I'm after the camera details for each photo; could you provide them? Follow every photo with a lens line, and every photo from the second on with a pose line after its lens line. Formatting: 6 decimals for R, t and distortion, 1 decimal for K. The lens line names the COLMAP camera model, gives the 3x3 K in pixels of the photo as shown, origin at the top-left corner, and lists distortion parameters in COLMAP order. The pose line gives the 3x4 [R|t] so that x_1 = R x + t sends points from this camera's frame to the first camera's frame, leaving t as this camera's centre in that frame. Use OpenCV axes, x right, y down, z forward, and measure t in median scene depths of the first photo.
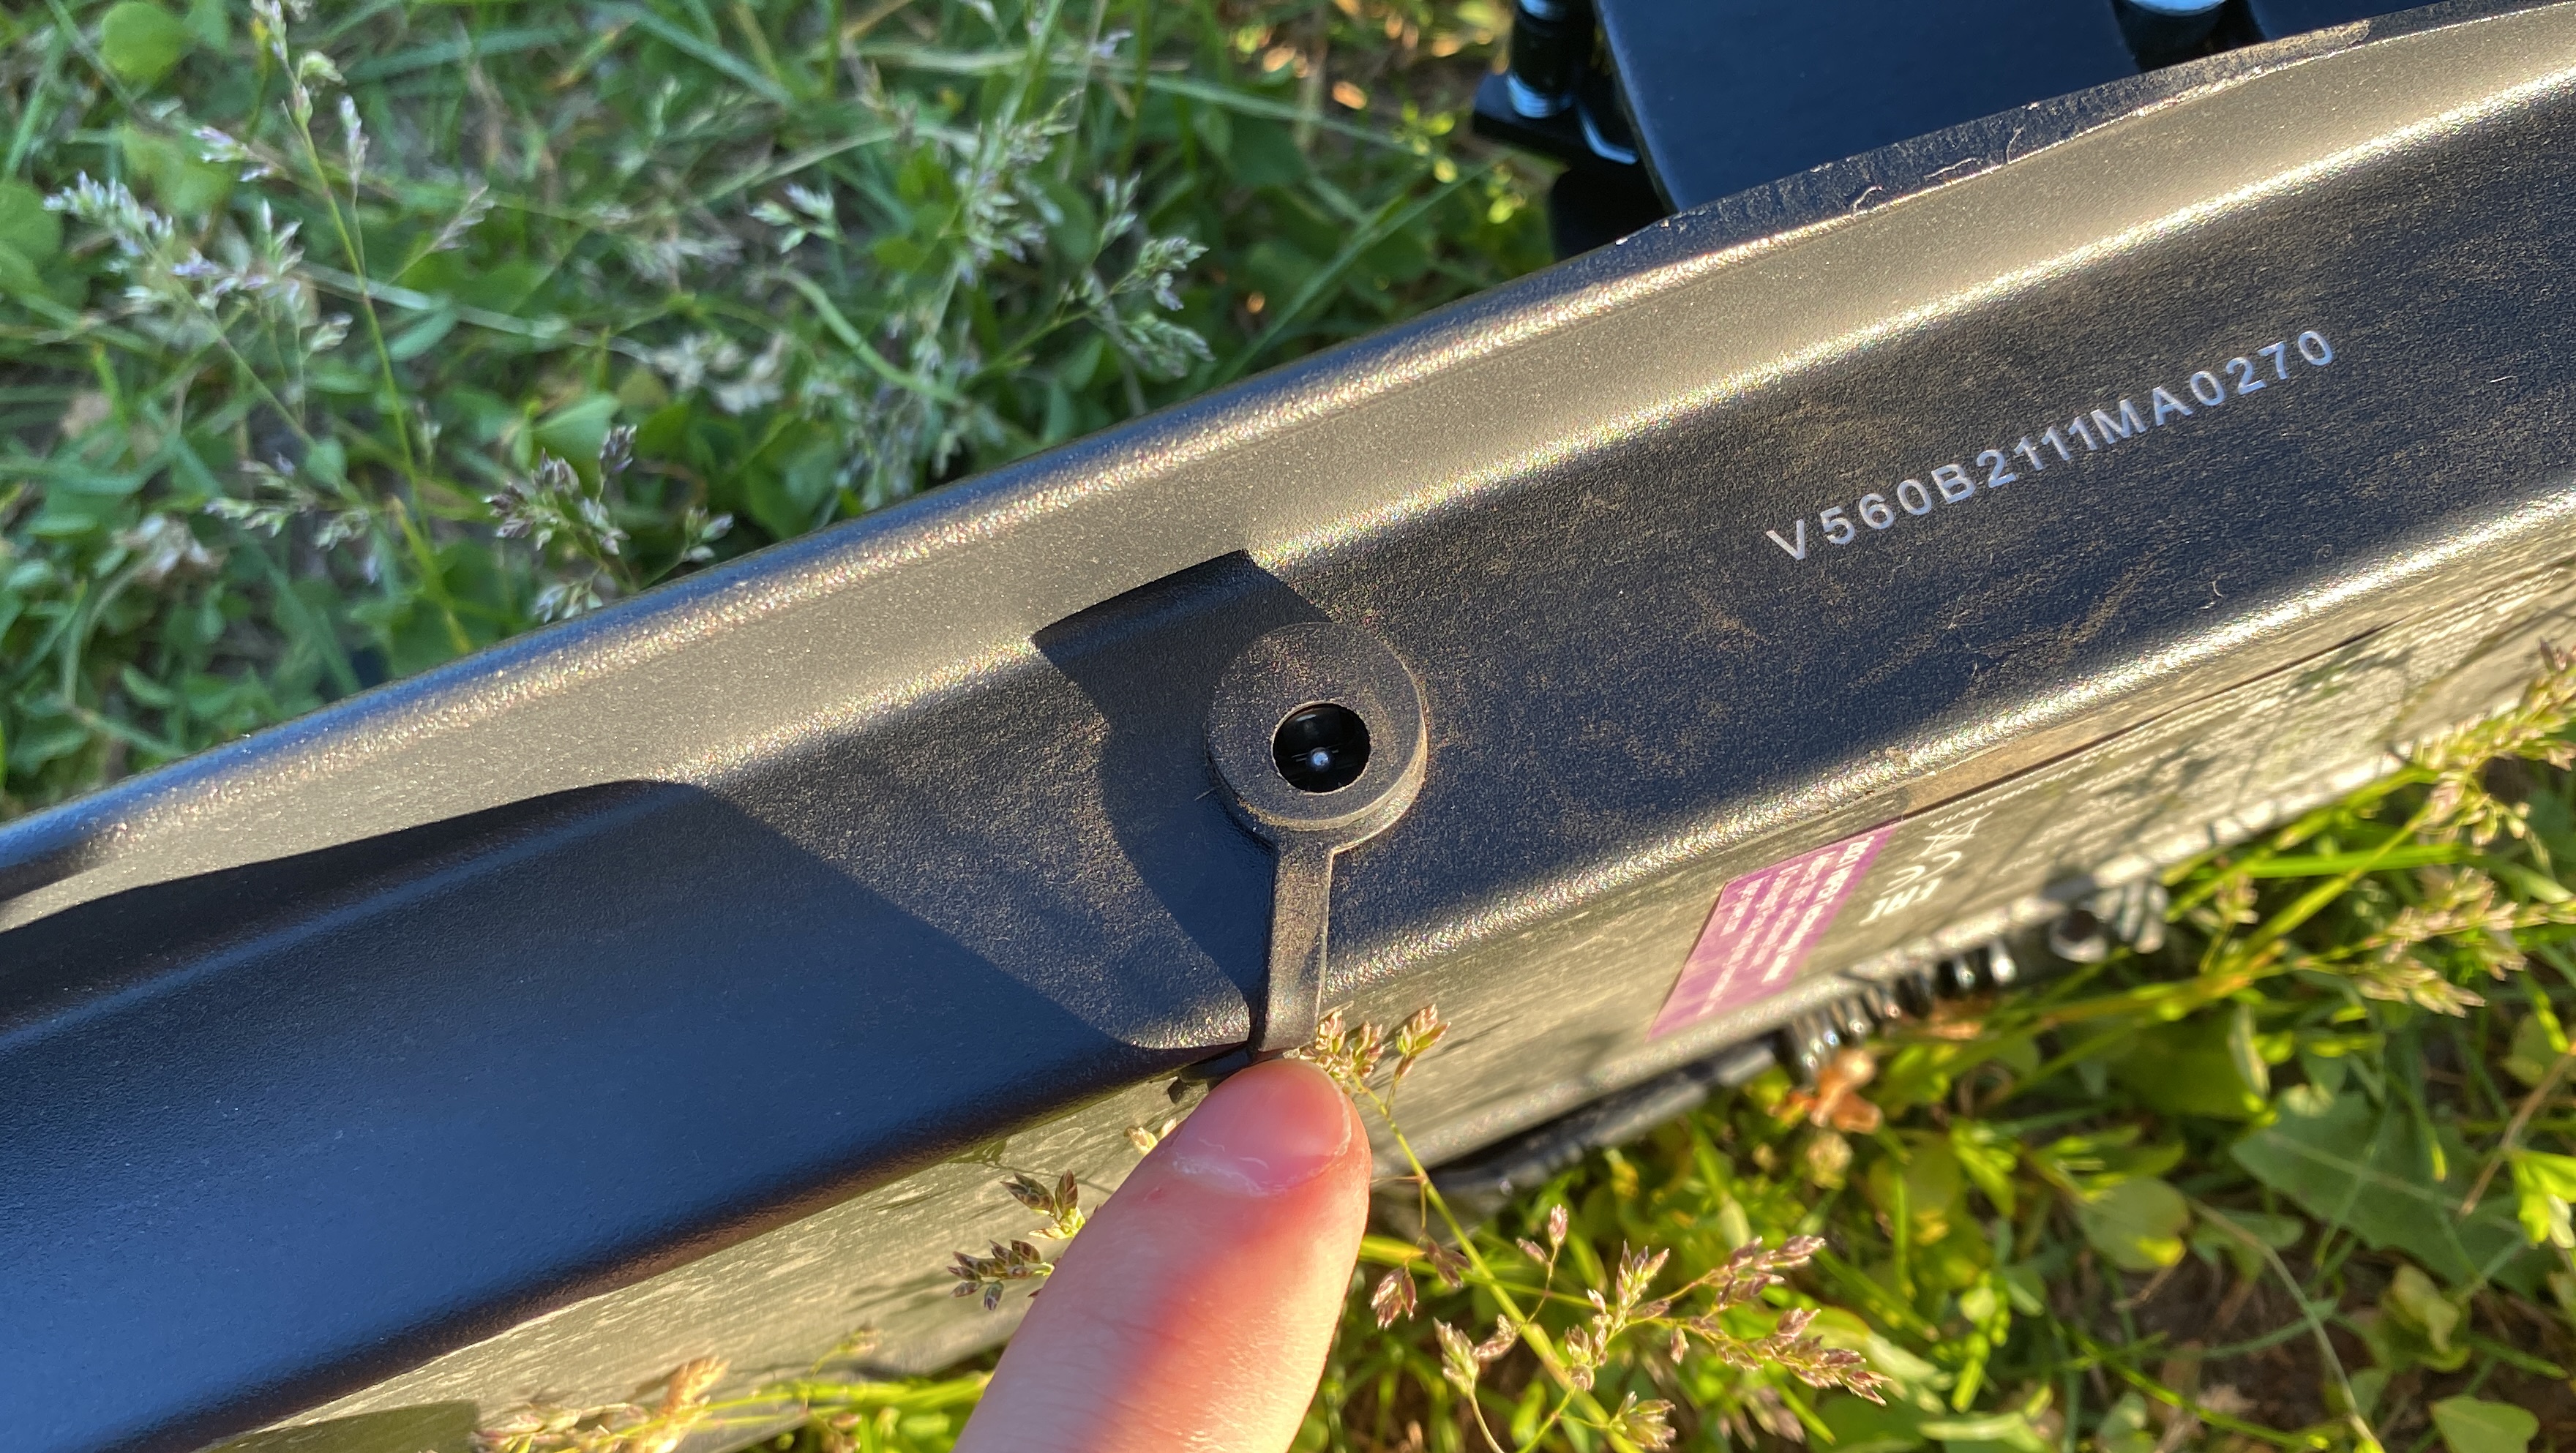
lens RADIAL K [[2337.0, 0, 1288.0], [0, 2337.0, 726.5], [0, 0, 1]] dist [-0.014894, -0.003122]
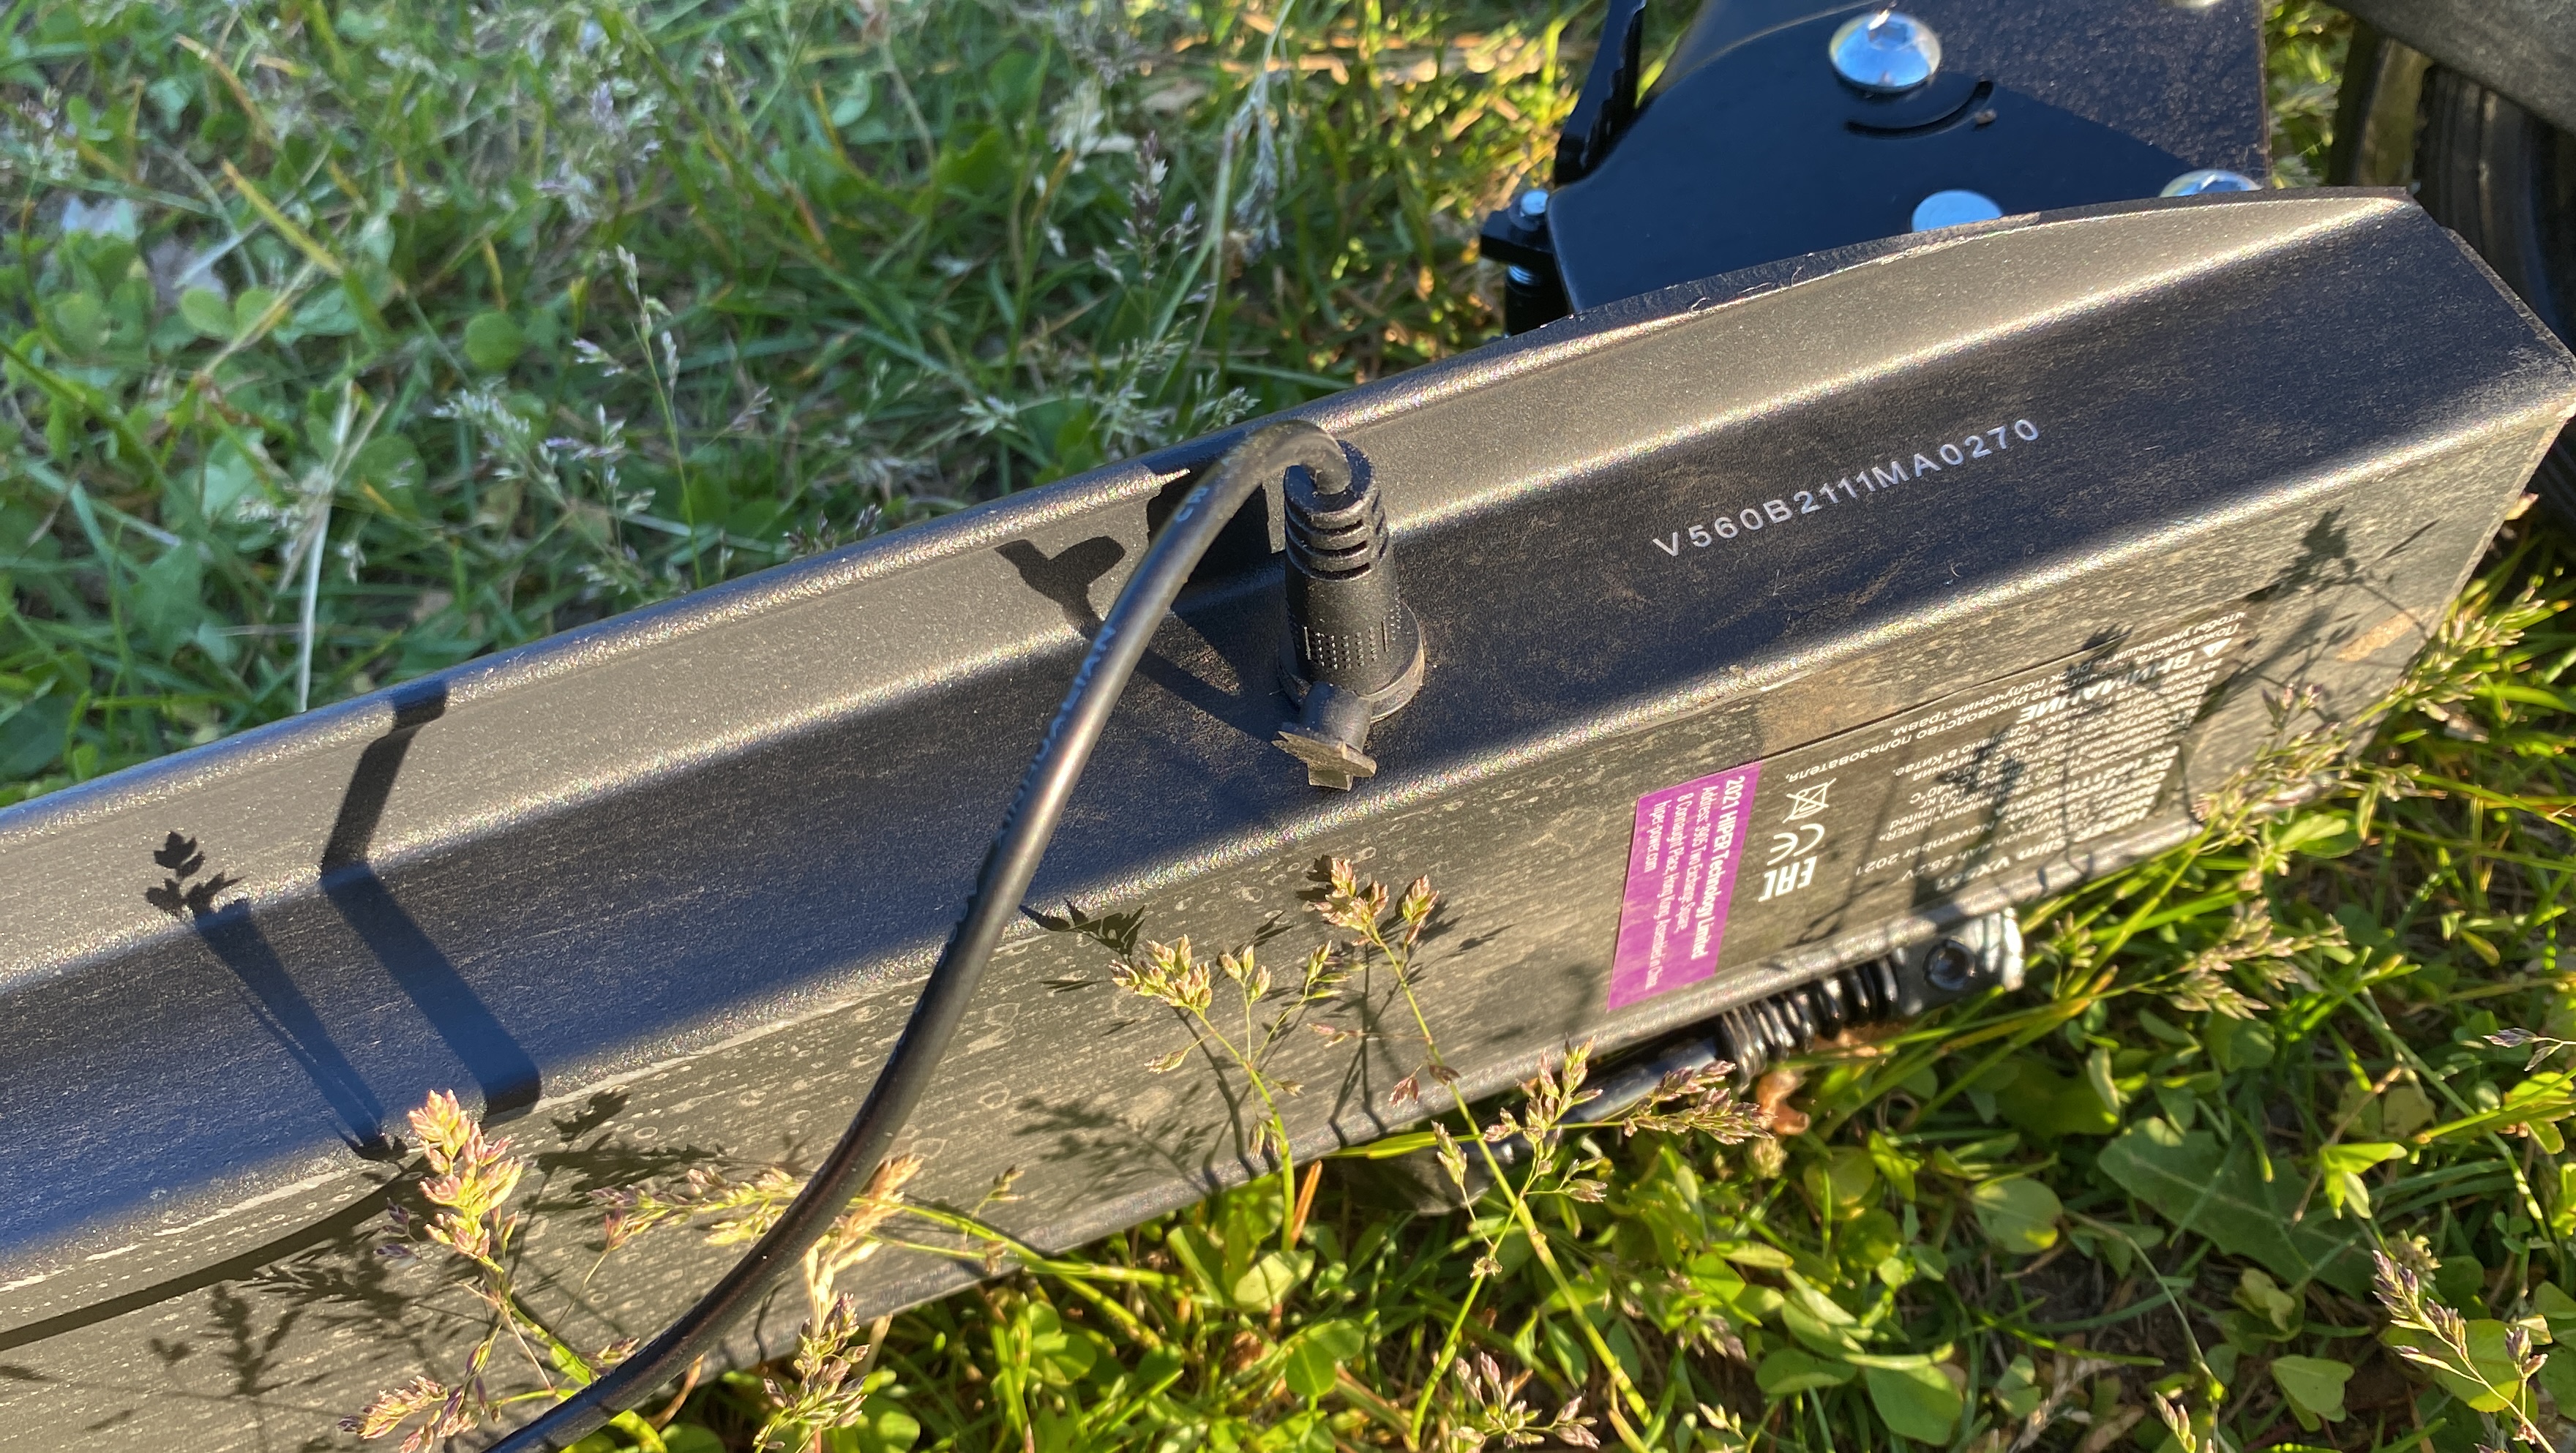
lens RADIAL K [[2260.7, 0, 1288.0], [0, 2260.7, 726.5], [0, 0, 1]] dist [0.153849, -0.380059]
pose [[0.999311, 0.009584, -0.035861, 0.017870], [-0.016445, 0.980416, -0.196248, 0.268495], [0.033278, 0.196703, 0.979898, -0.352718]]
